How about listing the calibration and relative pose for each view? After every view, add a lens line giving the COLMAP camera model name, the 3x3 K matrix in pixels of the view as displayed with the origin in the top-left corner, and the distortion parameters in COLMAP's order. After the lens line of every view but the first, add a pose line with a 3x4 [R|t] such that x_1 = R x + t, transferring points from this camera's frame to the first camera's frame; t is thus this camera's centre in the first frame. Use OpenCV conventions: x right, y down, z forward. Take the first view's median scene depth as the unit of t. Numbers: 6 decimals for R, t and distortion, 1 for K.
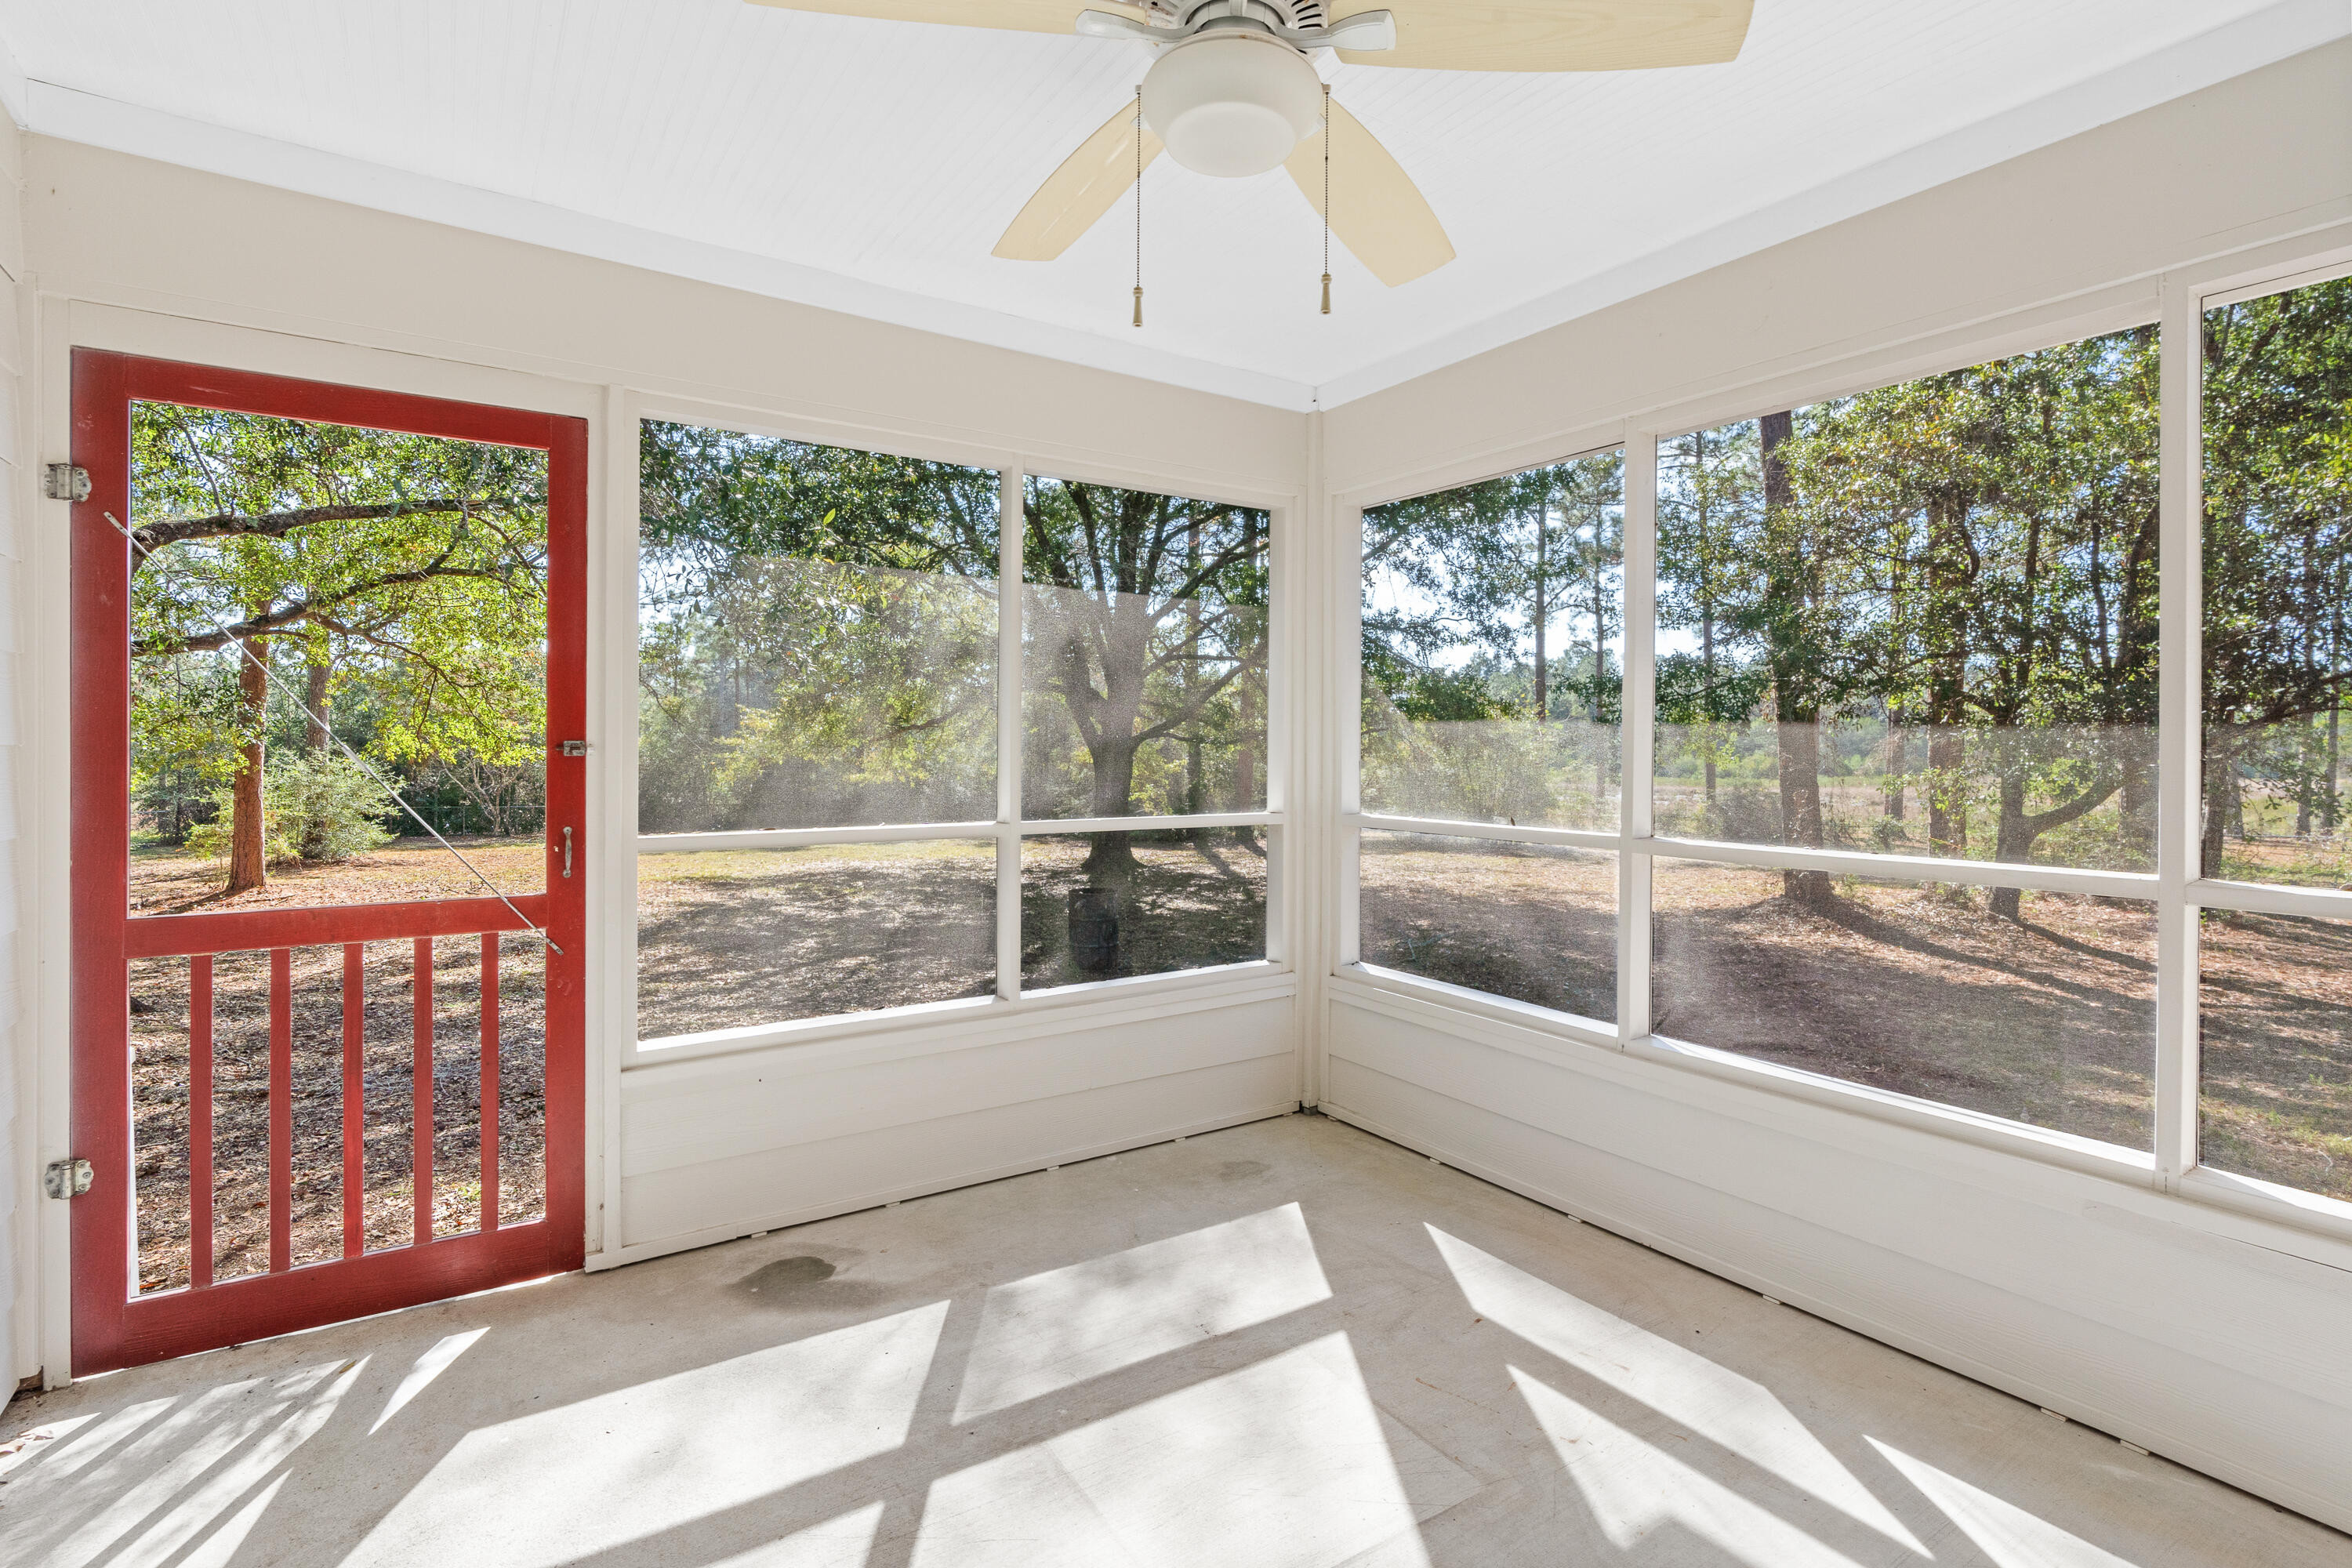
lens RADIAL K [[1132.8, 0, 1162.6], [0, 1132.8, 770.6], [0, 0, 1]] dist [-0.003630, 0.000679]
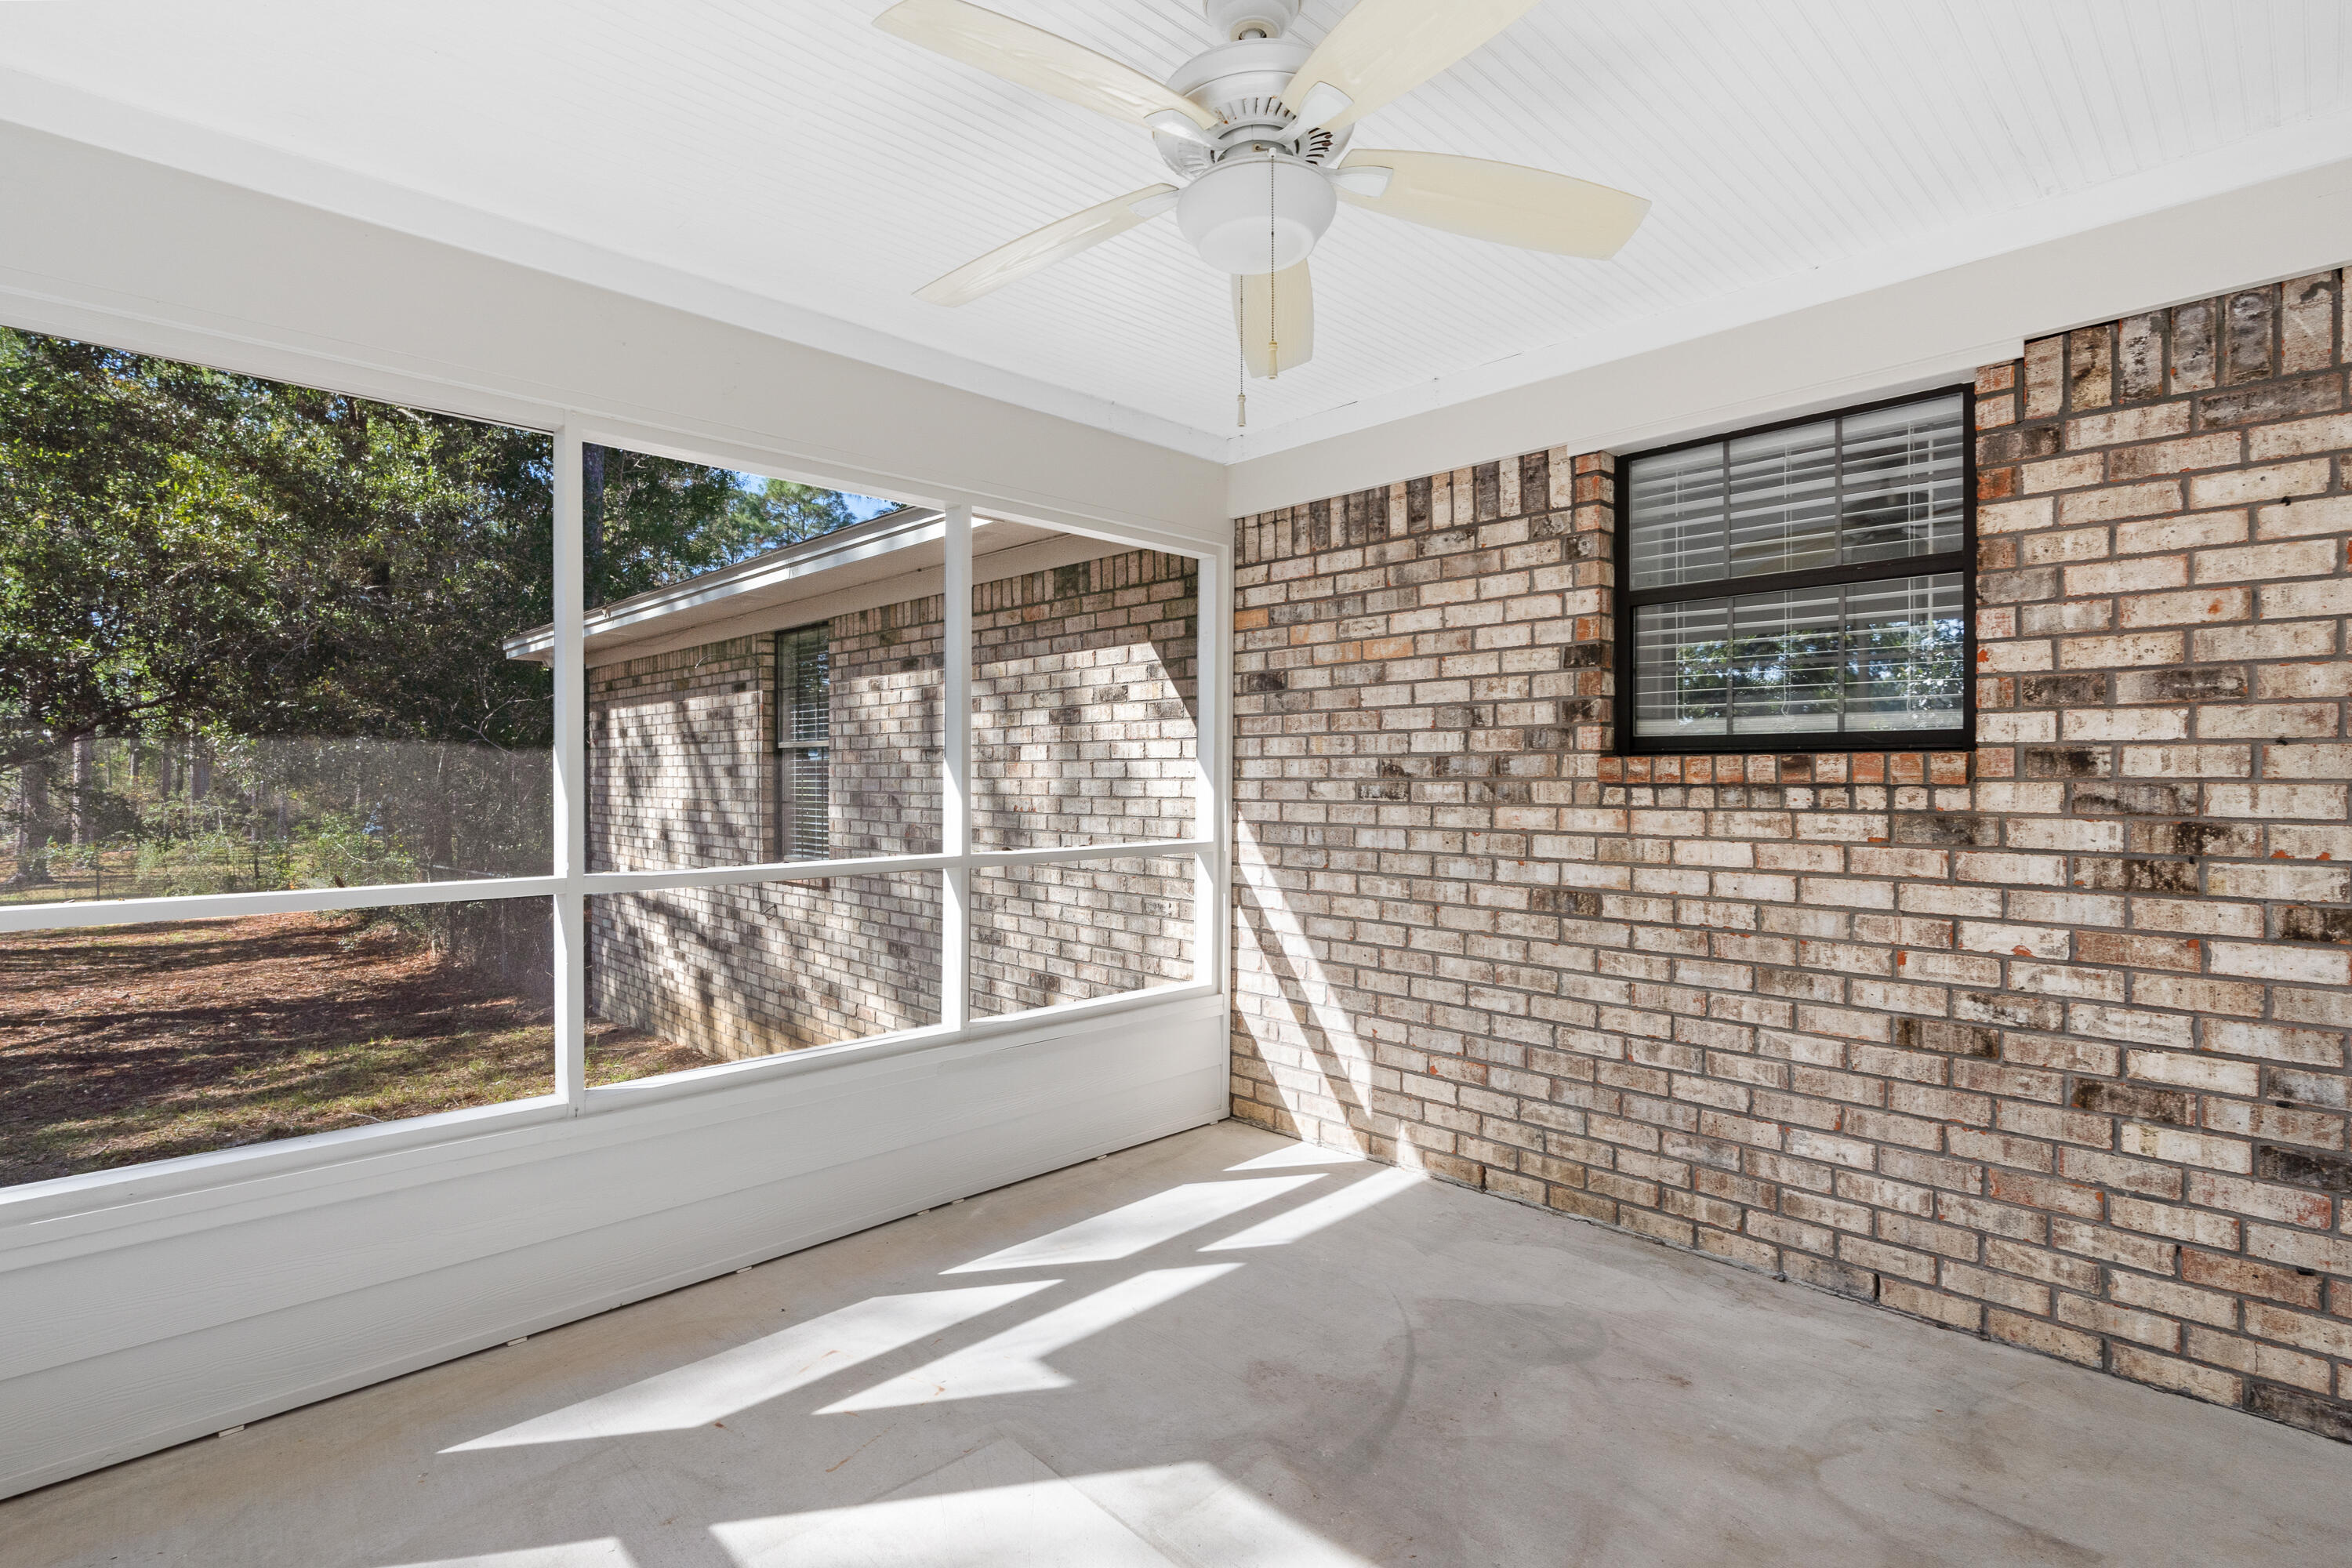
lens RADIAL K [[1132.8, 0, 1162.6], [0, 1132.8, 770.6], [0, 0, 1]] dist [-0.003630, 0.000679]
pose [[-0.189414, -0.019102, 0.981711, -0.776516], [0.009071, 0.999734, 0.021203, -0.069395], [-0.981855, 0.012922, -0.189191, 0.932693]]
